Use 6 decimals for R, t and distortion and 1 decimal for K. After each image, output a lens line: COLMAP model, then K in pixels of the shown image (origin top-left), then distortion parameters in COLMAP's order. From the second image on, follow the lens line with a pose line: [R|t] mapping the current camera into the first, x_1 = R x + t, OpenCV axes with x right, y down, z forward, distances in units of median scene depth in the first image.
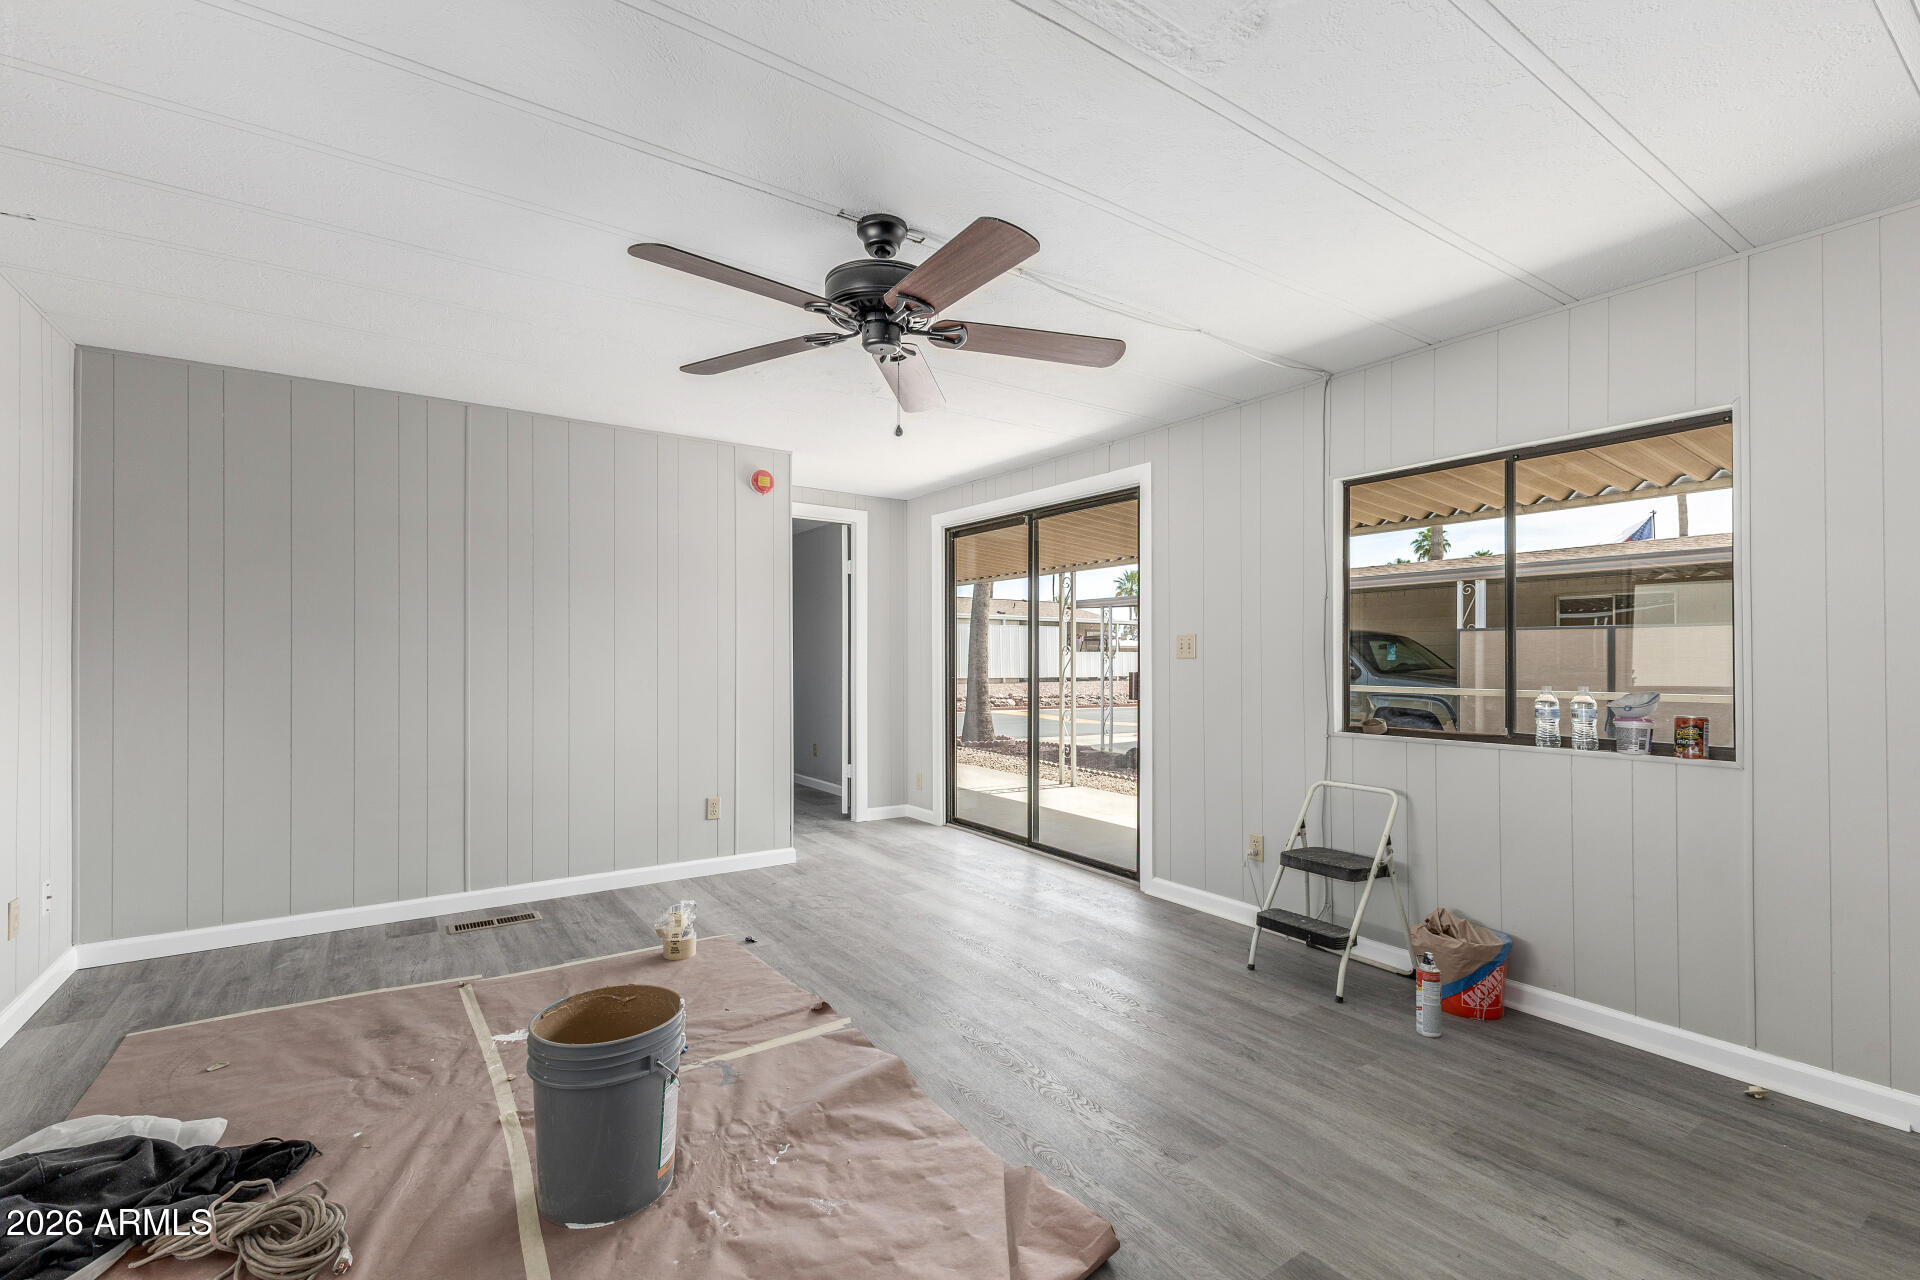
lens RADIAL K [[838.3, 0, 962.4], [0, 838.3, 655.5], [0, 0, 1]] dist [0.013816, -0.003369]
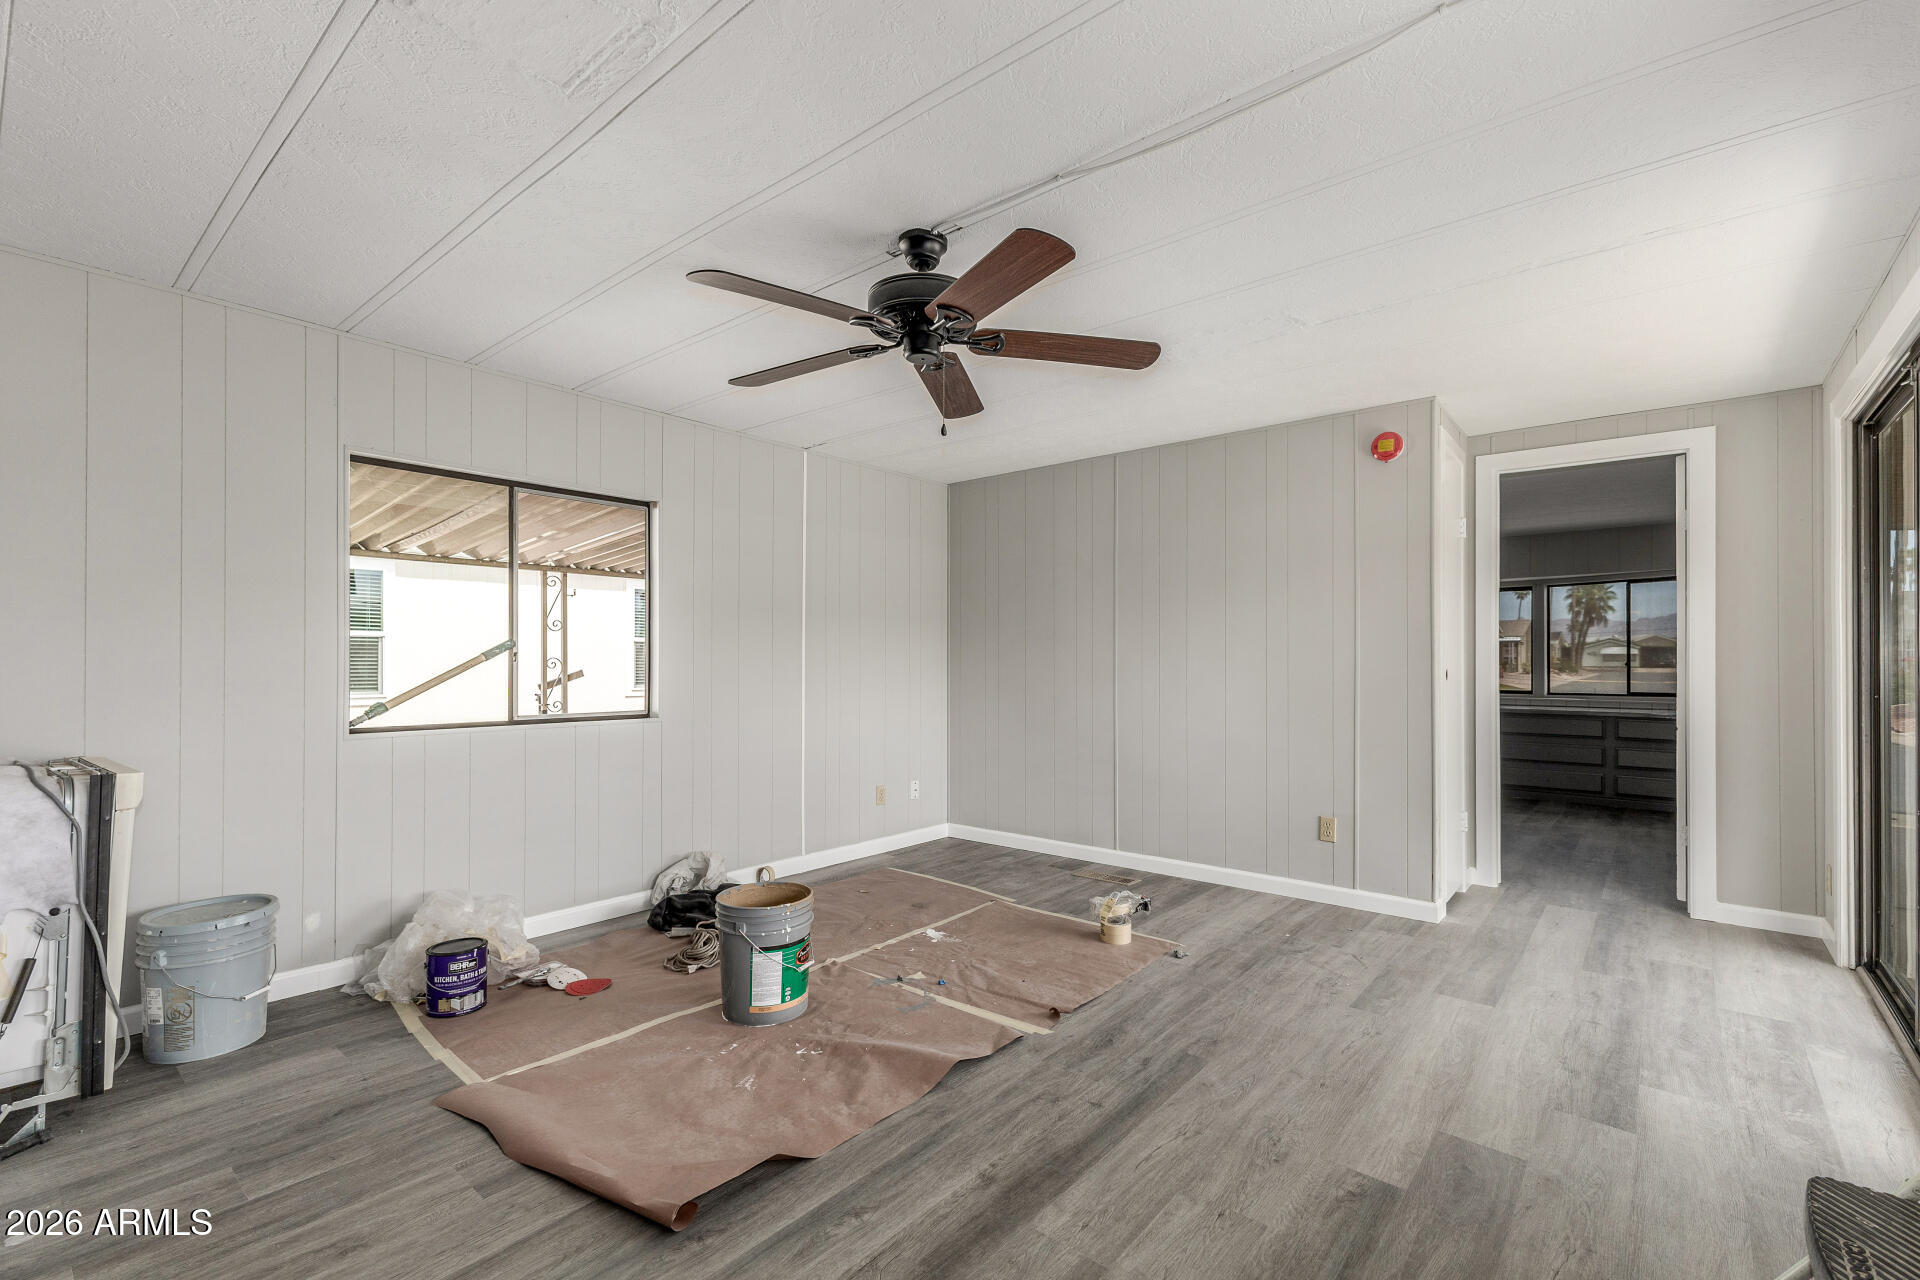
lens RADIAL K [[838.3, 0, 949.2], [0, 838.3, 656.5], [0, 0, 1]] dist [0.013816, -0.003369]
pose [[0.259815, -0.009439, -0.965612, 0.639566], [0.004460, 0.999953, -0.008574, 0.007183], [0.965648, -0.002079, 0.259845, 0.528883]]
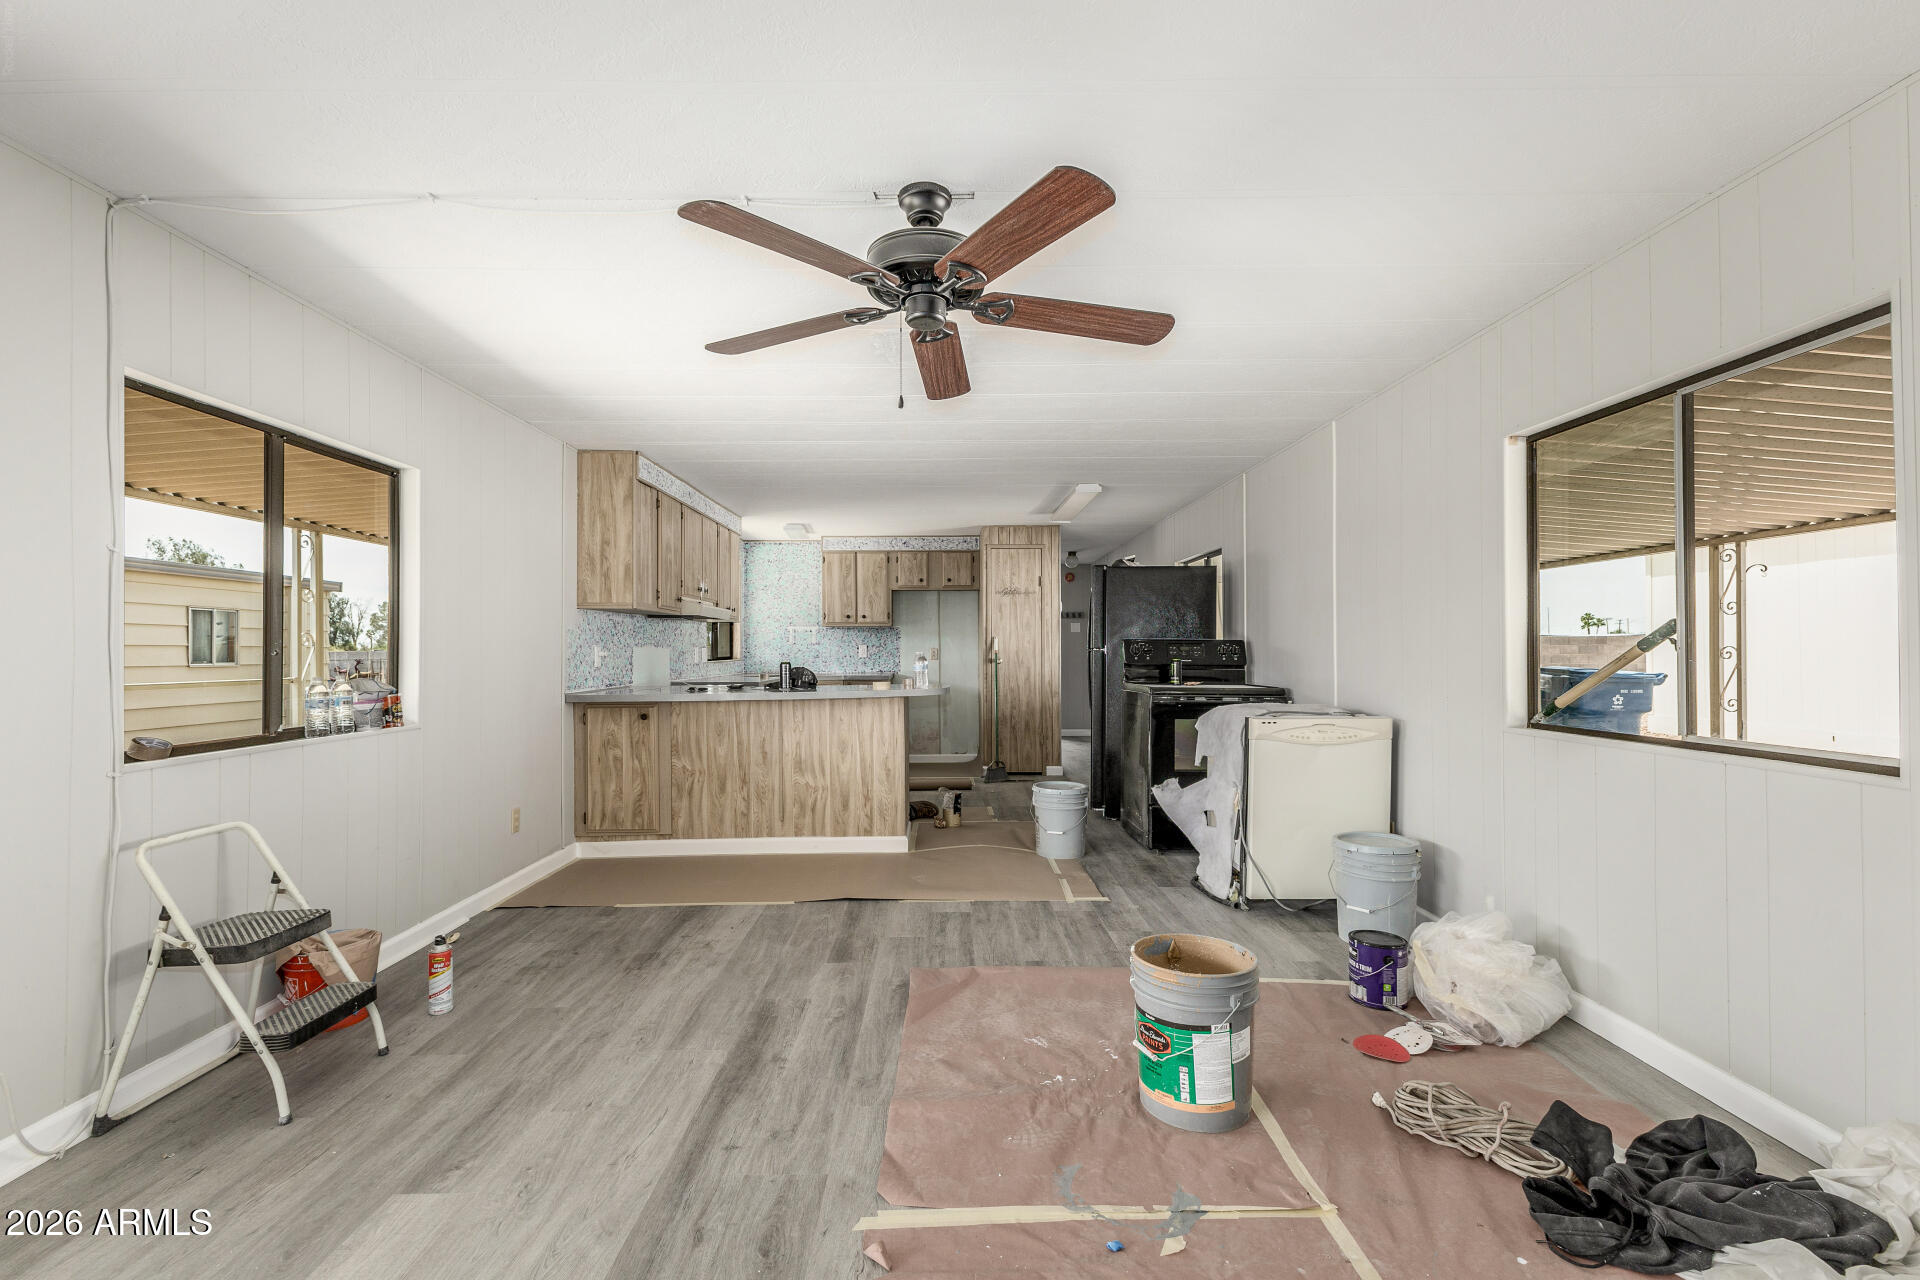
lens RADIAL K [[838.3, 0, 945.7], [0, 838.3, 647.9], [0, 0, 1]] dist [0.013816, -0.003369]
pose [[-0.824658, 0.002859, 0.565624, -0.453681], [-0.001781, 0.999969, -0.007652, 0.004266], [-0.565629, -0.007318, -0.824627, 1.231288]]
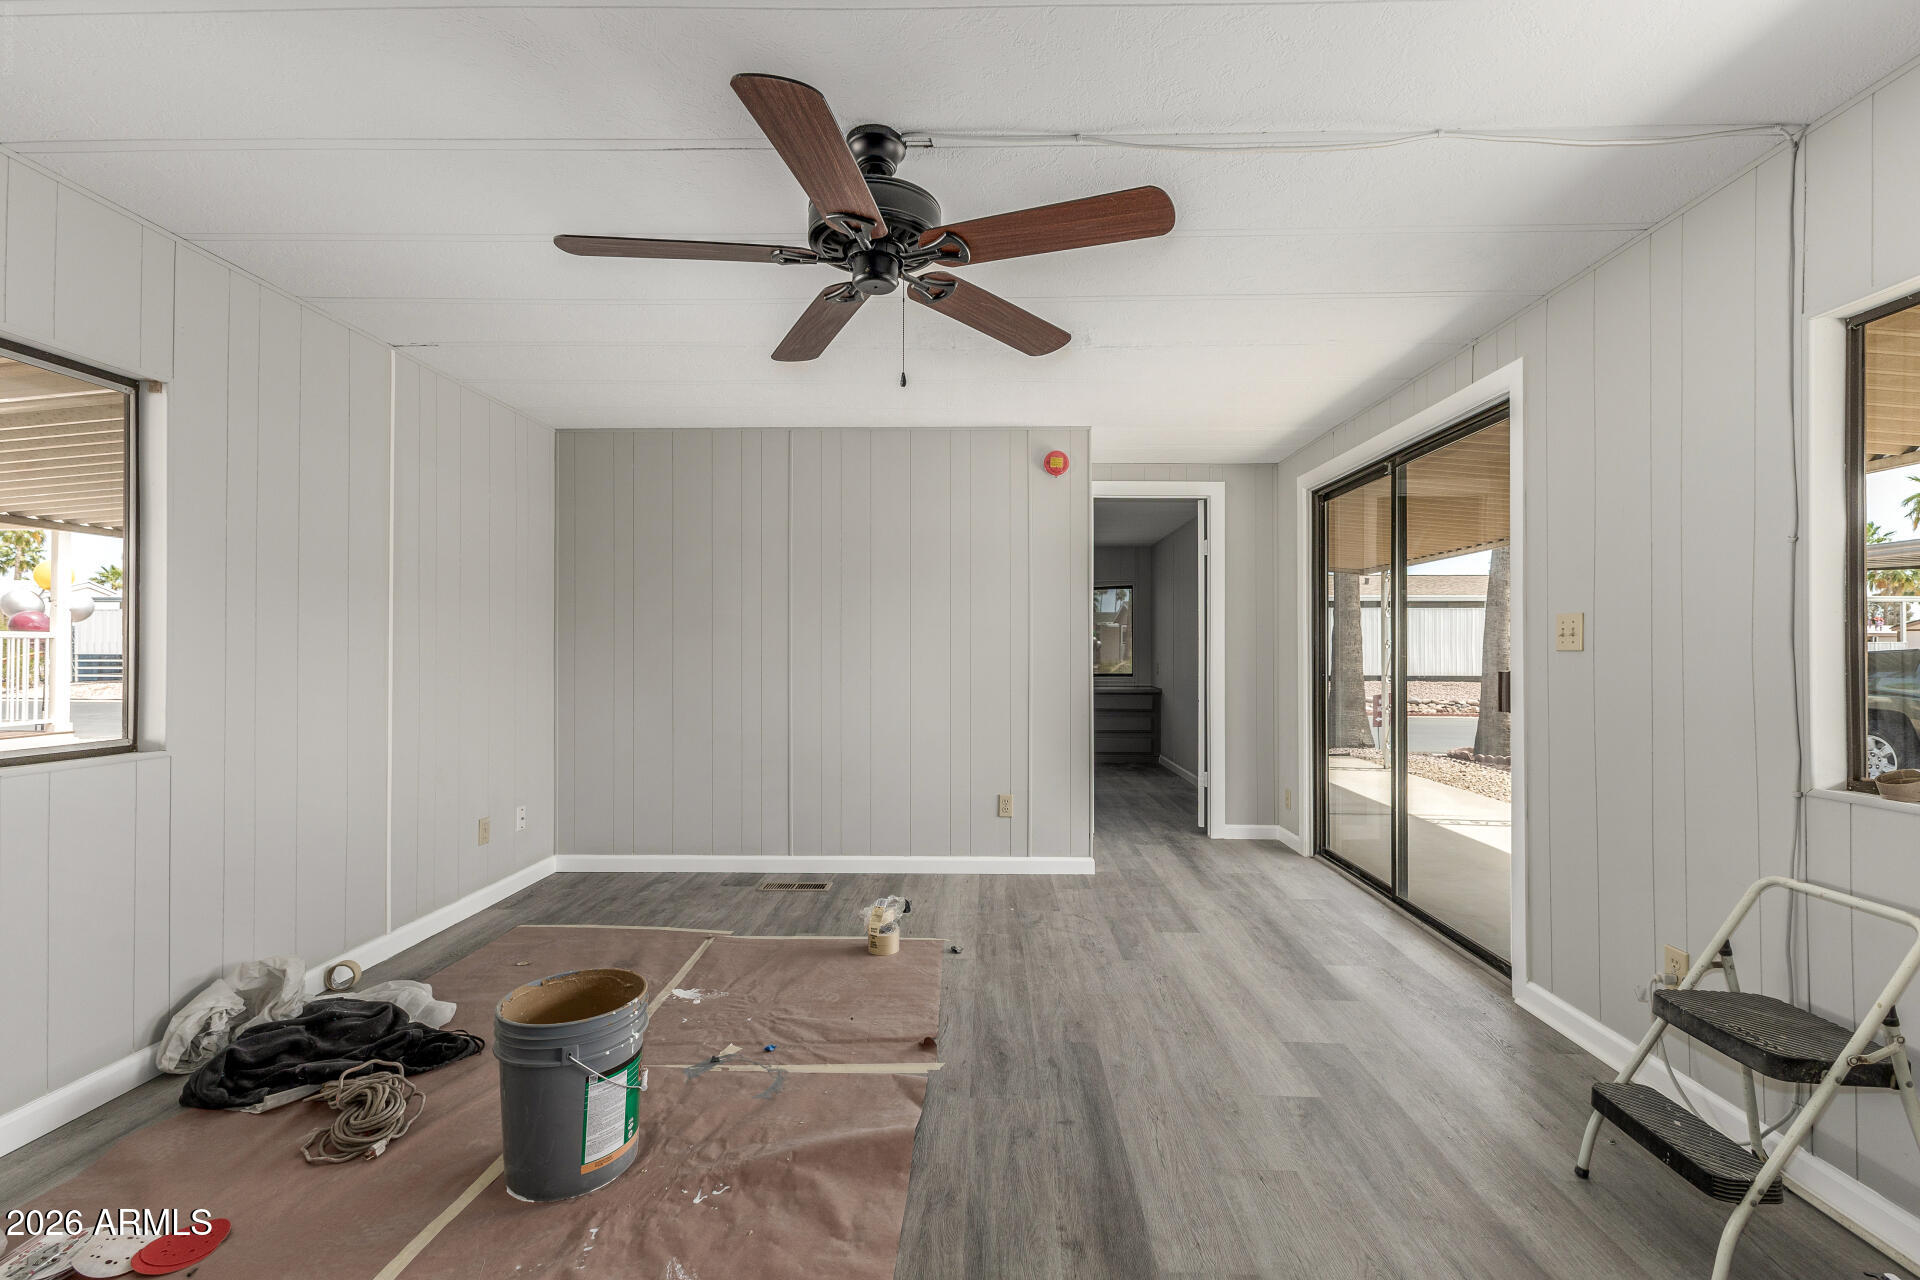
lens RADIAL K [[838.3, 0, 968.4], [0, 838.3, 652.8], [0, 0, 1]] dist [0.013816, -0.003369]
pose [[0.810767, -0.000706, -0.585369, 0.332417], [0.004143, 0.999981, 0.004531, -0.000531], [0.585355, -0.006099, 0.810754, 0.255340]]
